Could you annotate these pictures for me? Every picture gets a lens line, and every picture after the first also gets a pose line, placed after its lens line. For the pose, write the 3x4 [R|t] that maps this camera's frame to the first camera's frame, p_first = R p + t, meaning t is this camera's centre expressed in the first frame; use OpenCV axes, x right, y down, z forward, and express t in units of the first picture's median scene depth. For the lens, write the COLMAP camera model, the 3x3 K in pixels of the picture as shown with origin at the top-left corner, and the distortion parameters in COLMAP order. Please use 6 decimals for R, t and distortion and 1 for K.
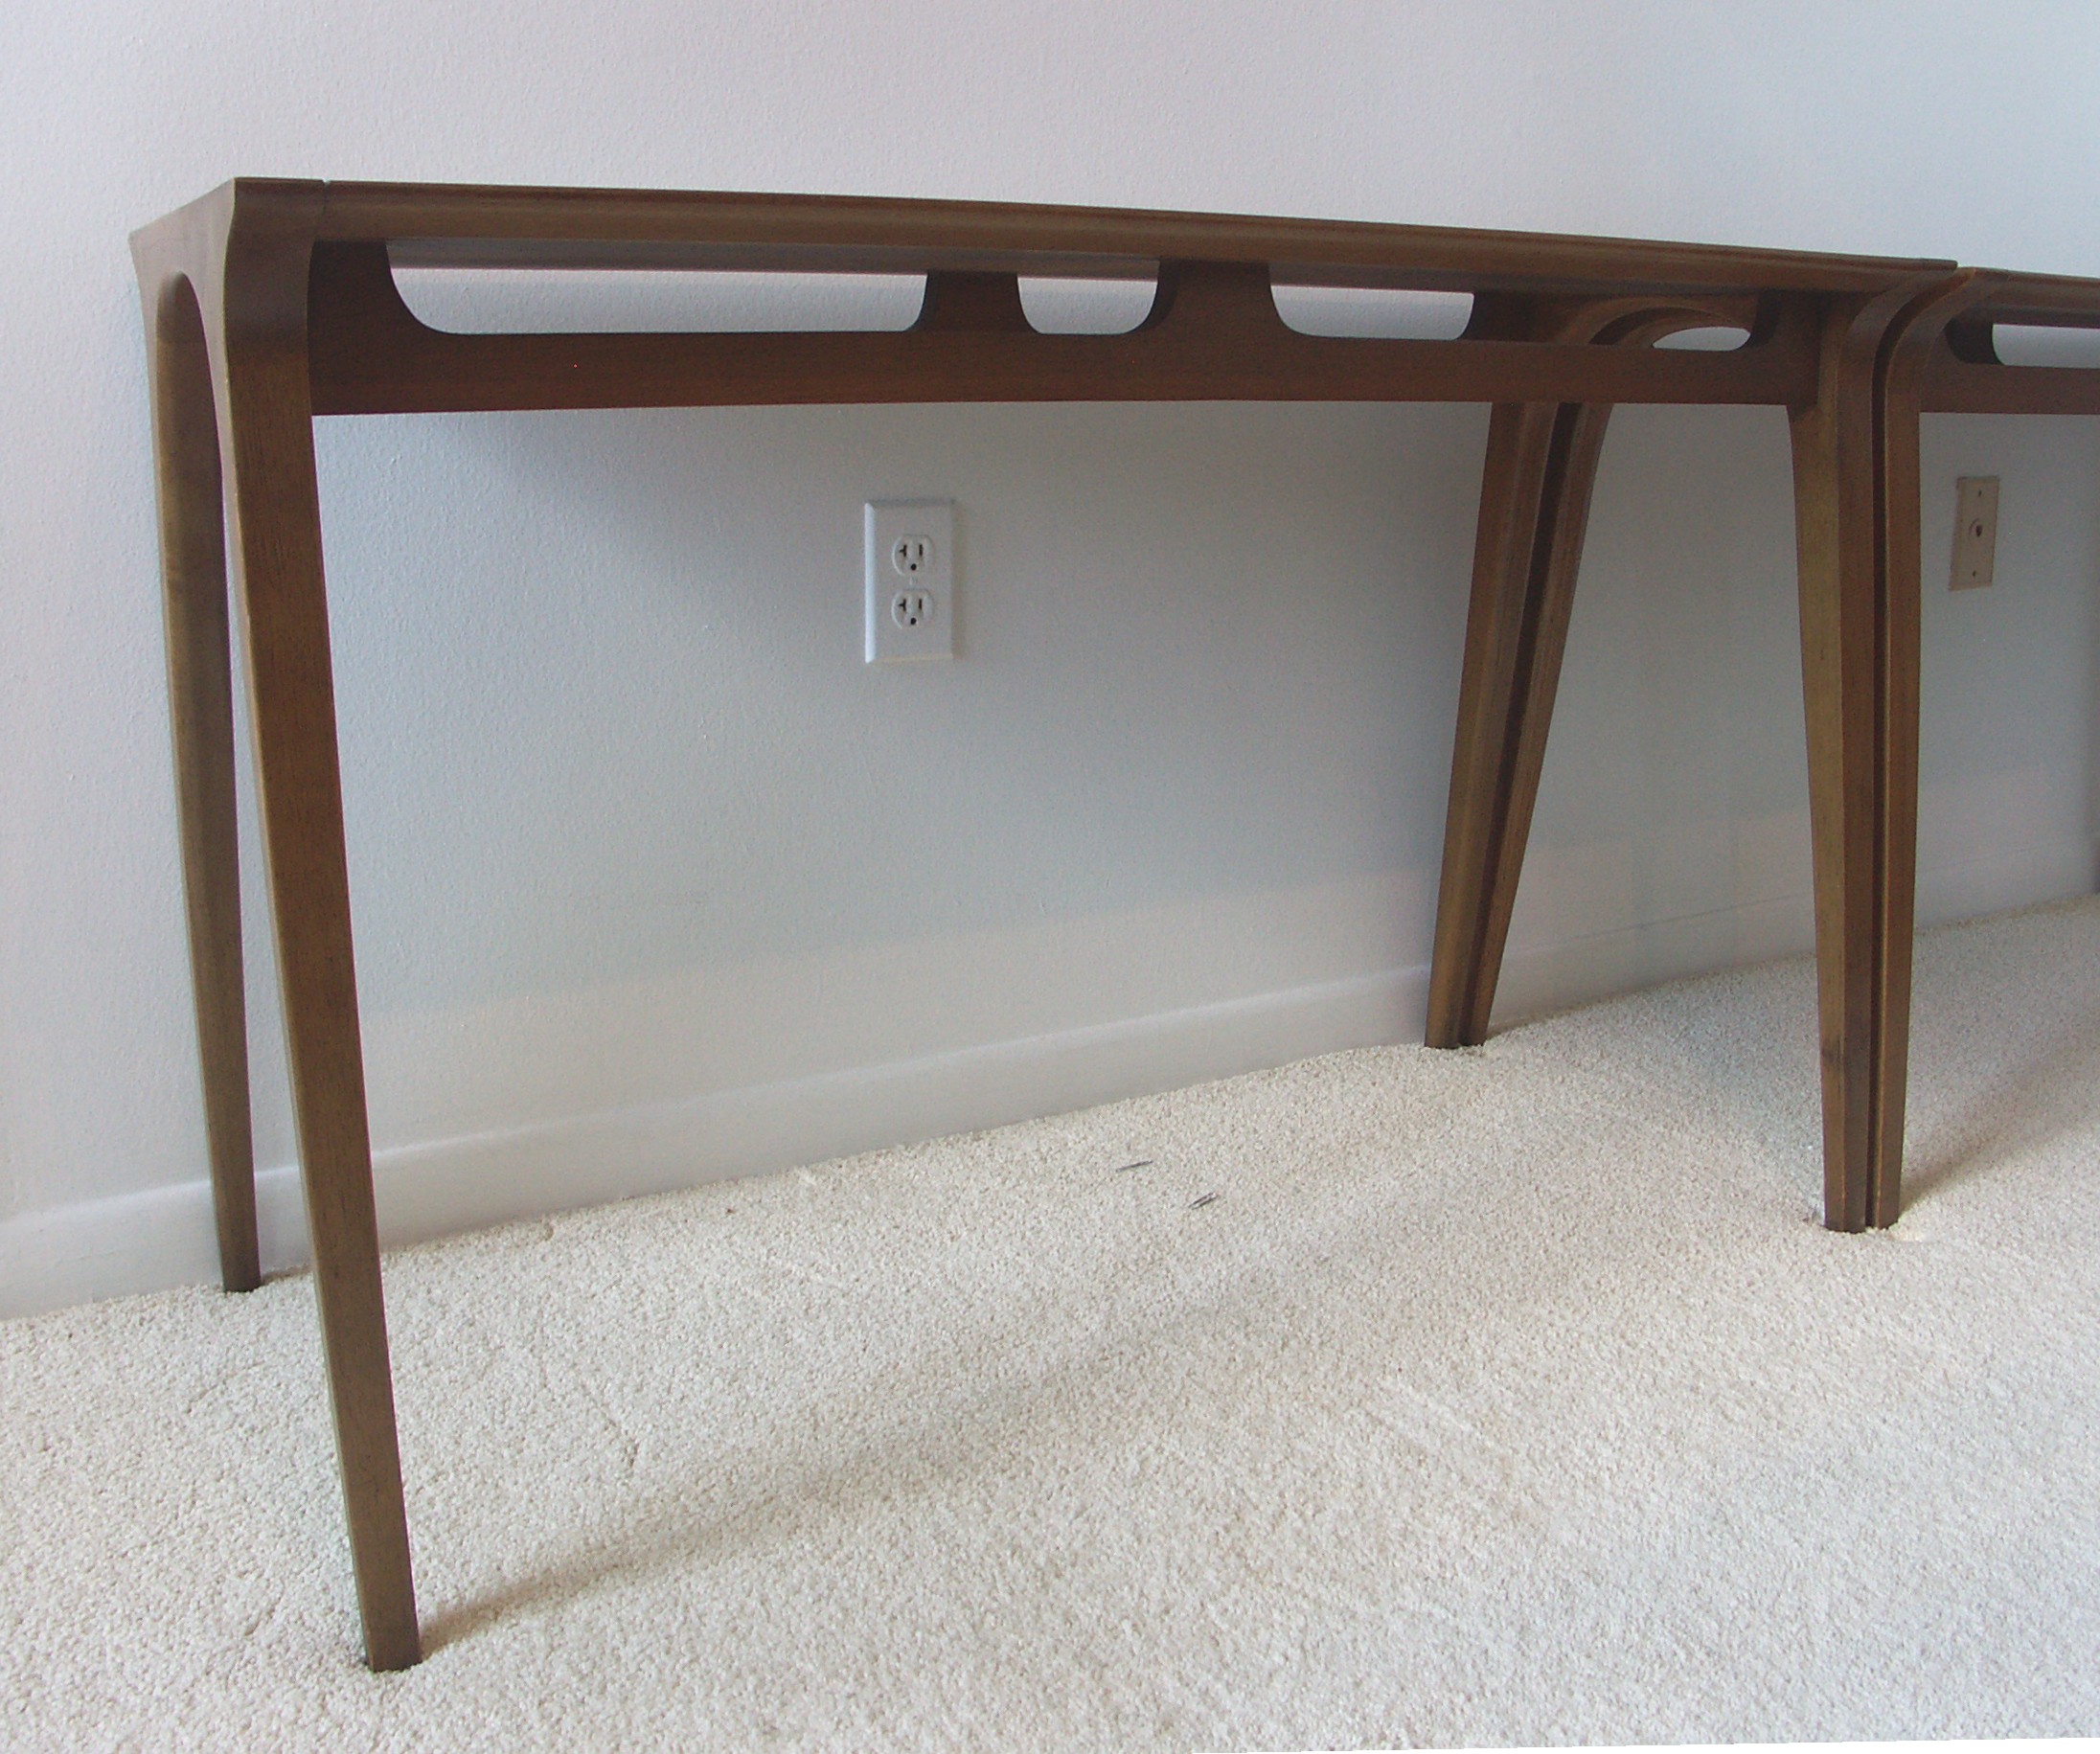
lens RADIAL K [[1926.2, 0, 1062.1], [0, 1926.2, 873.6], [0, 0, 1]] dist [-0.057498, 0.000000]
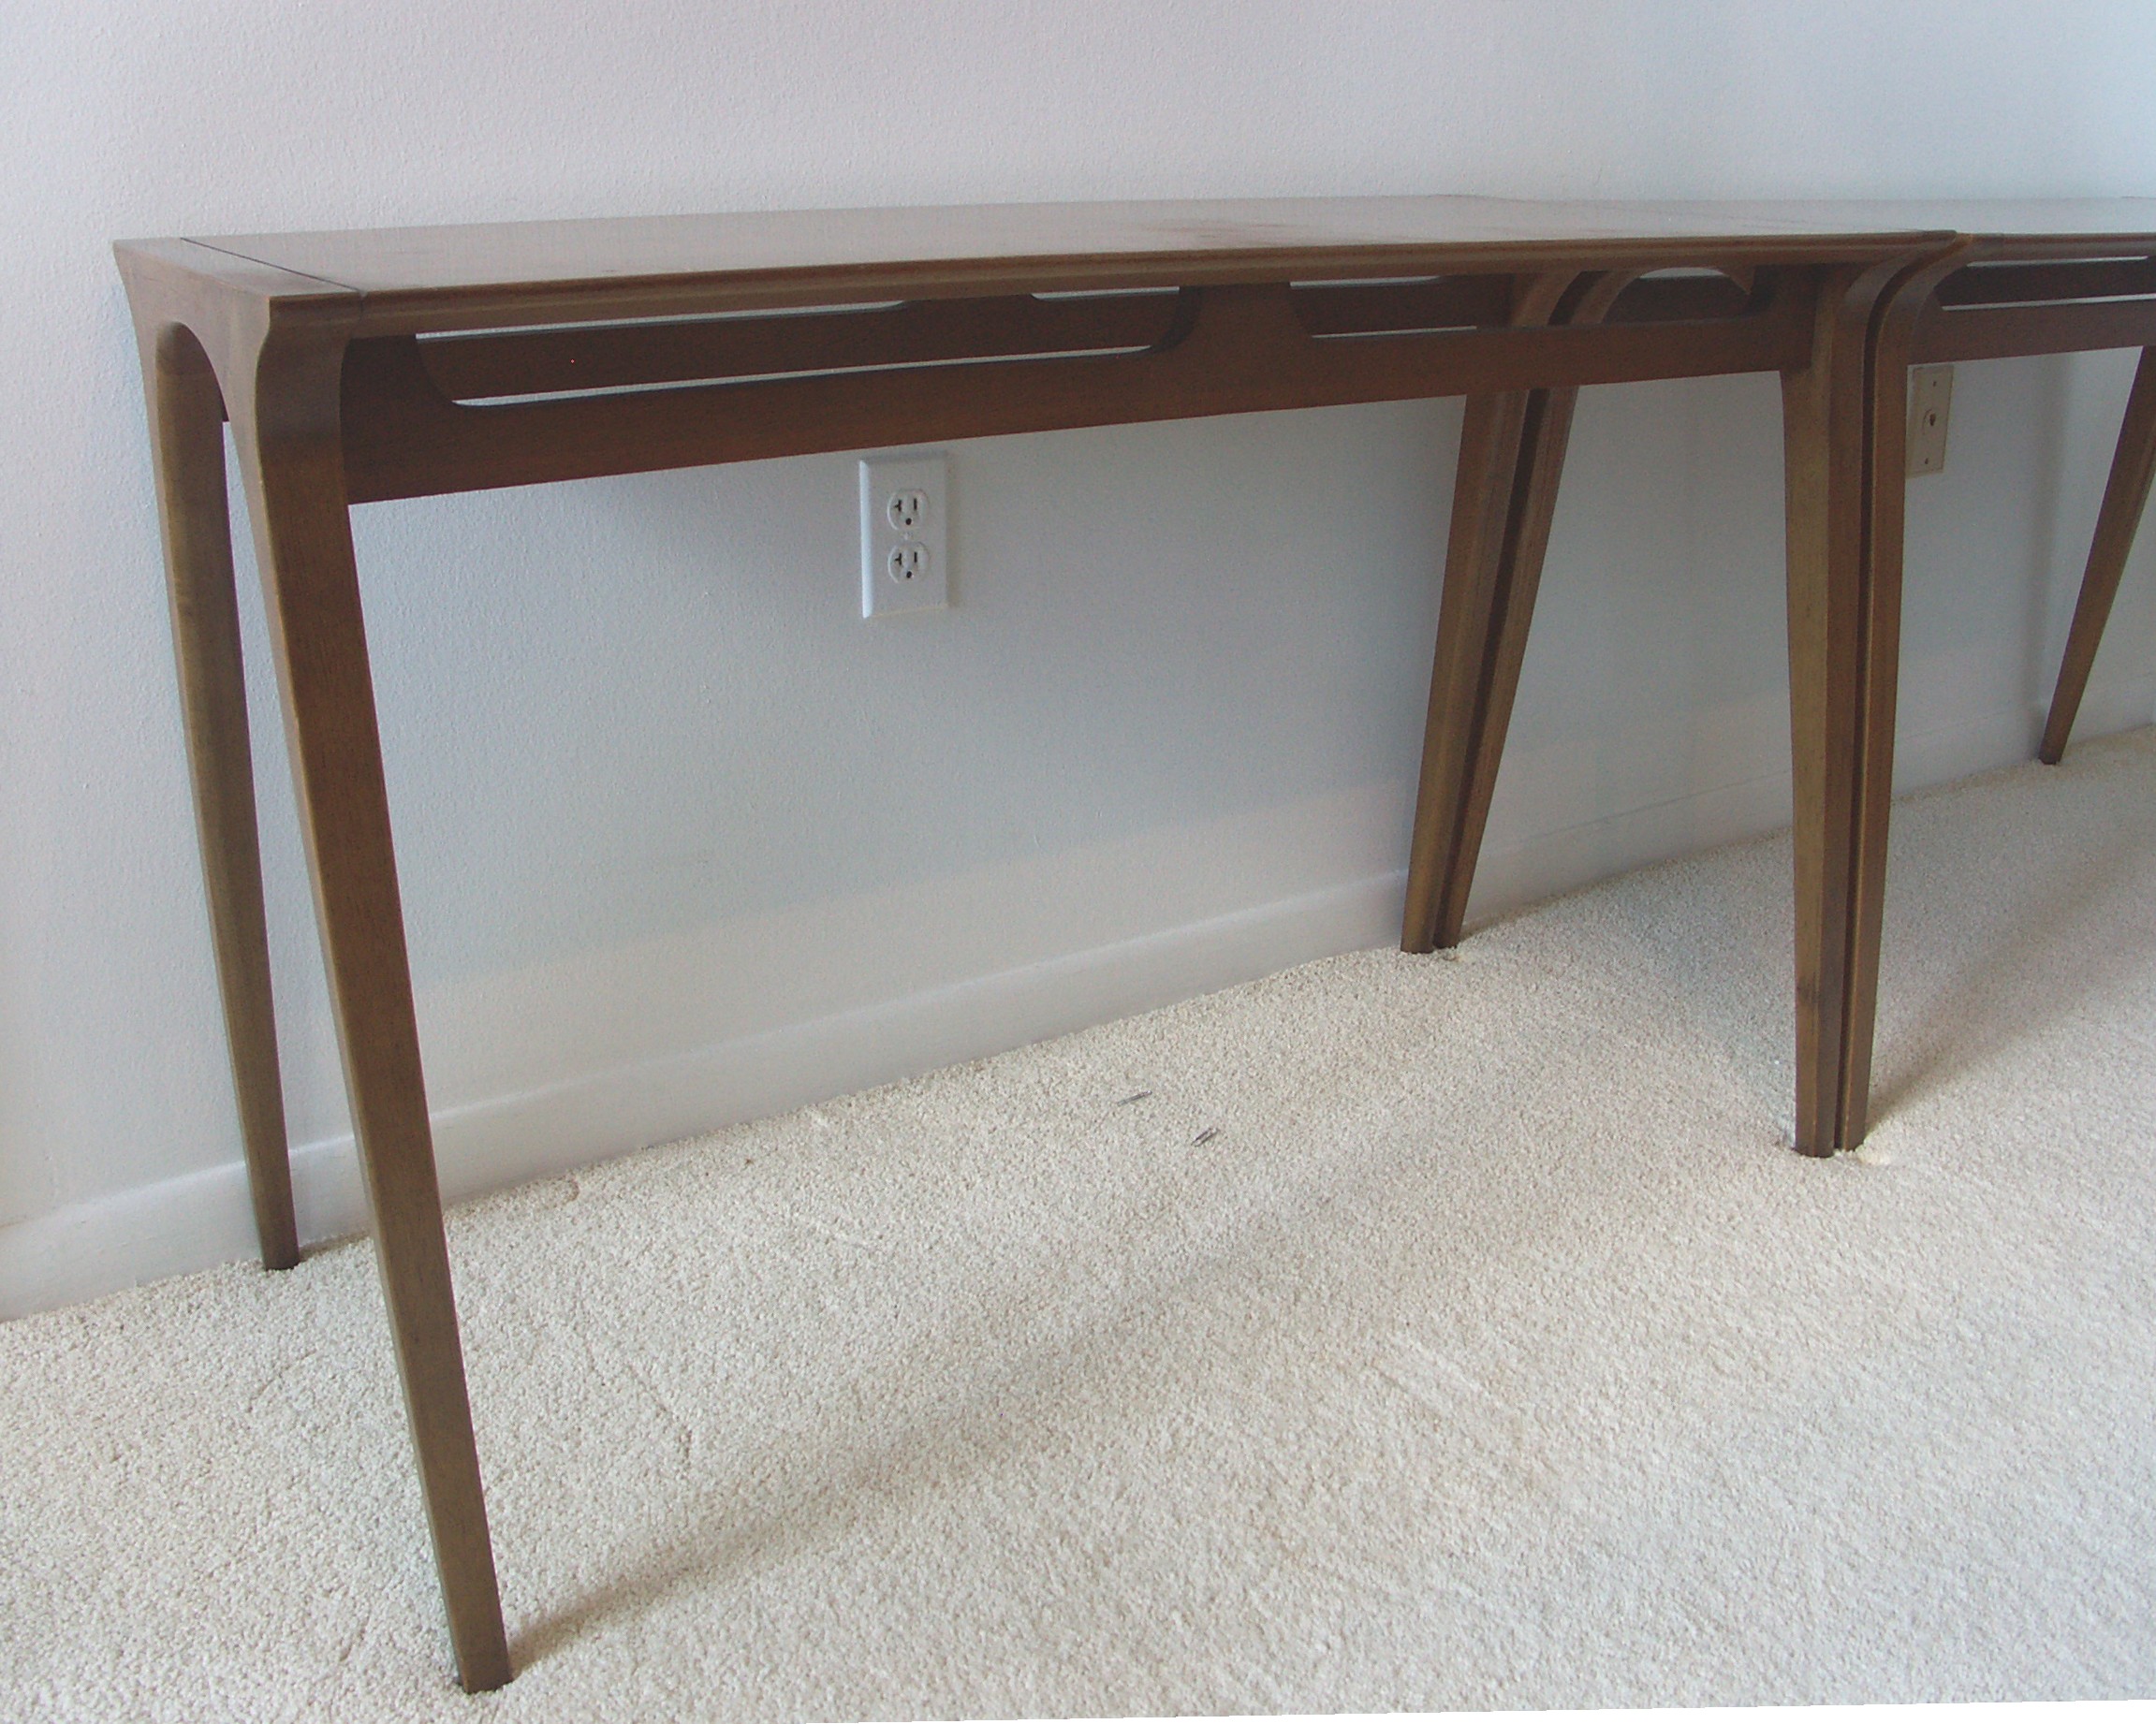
lens RADIAL K [[1884.9, 0, 1066.2], [0, 1884.9, 869.0], [0, 0, 1]] dist [-0.059116, -0.000680]
pose [[0.999175, -0.021564, 0.034418, -0.042477], [0.018000, 0.994753, 0.100707, -0.099169], [-0.036409, -0.100005, 0.994321, 0.006460]]
